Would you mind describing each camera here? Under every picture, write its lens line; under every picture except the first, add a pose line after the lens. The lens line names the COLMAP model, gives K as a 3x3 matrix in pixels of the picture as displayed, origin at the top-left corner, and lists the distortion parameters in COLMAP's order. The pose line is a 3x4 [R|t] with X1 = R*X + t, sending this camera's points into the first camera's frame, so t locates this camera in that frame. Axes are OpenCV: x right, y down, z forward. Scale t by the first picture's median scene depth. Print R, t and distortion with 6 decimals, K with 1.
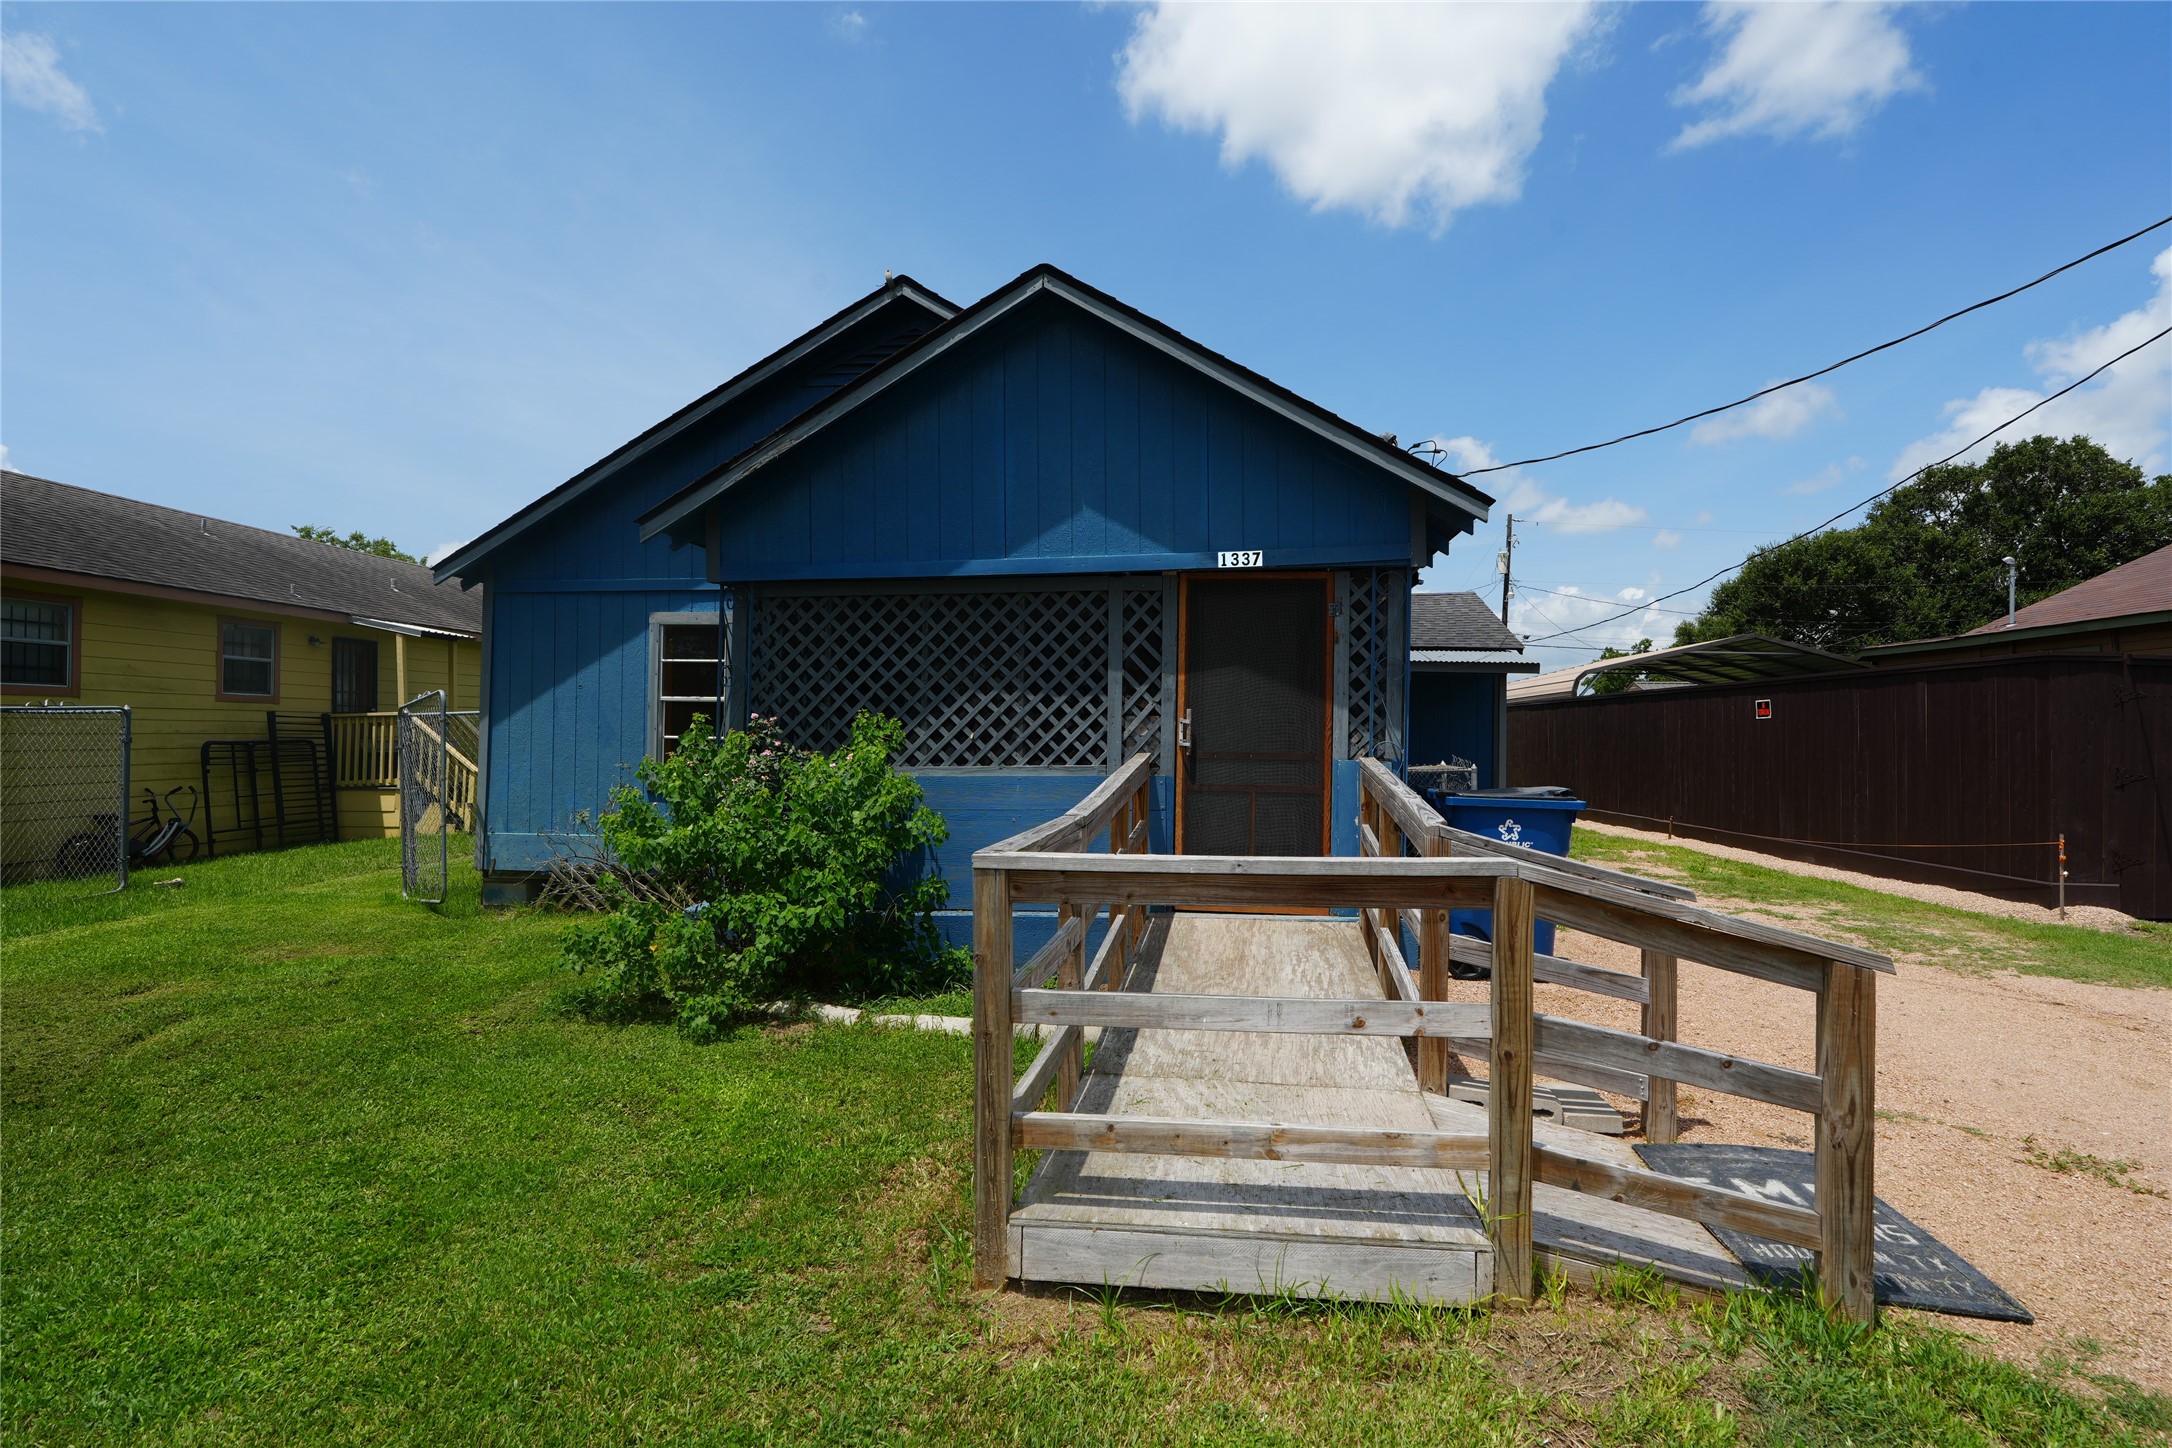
lens RADIAL K [[1094.8, 0, 1089.5], [0, 1094.8, 731.1], [0, 0, 1]] dist [0.000087, 0.001426]
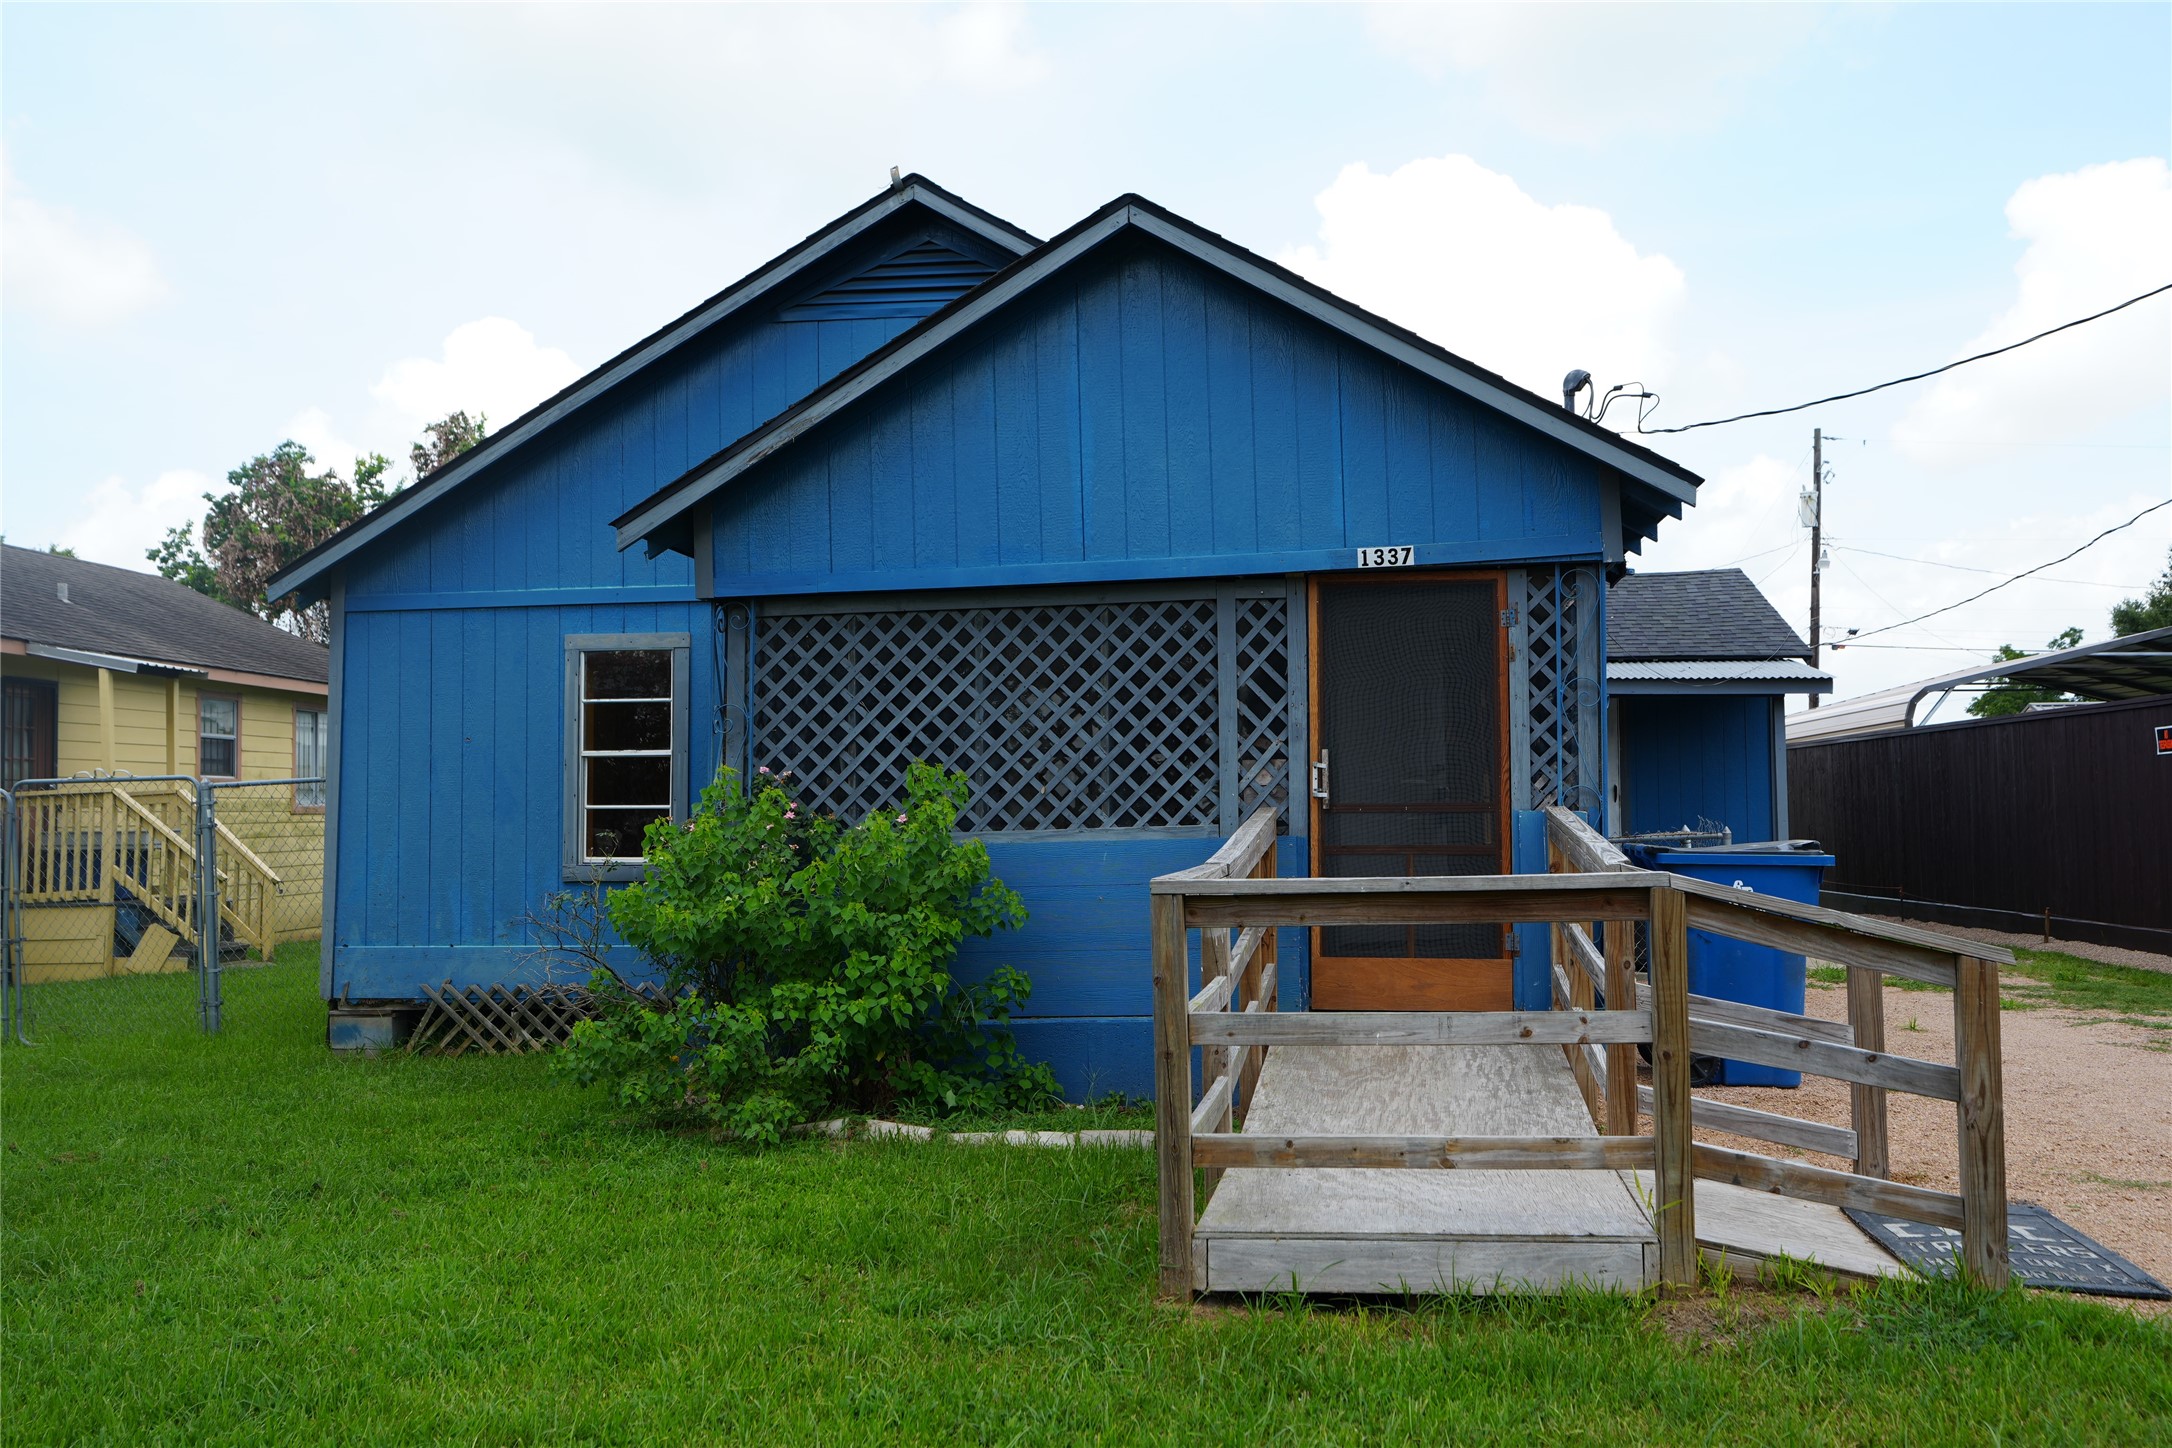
lens RADIAL K [[2003.2, 0, 1086.5], [0, 2003.2, 724.2], [0, 0, 1]] dist [0.012202, 0.000000]
pose [[0.999787, -0.020451, -0.002820, -0.074336], [0.020303, 0.998778, -0.045059, 0.022849], [0.003738, 0.044992, 0.998980, -0.424677]]
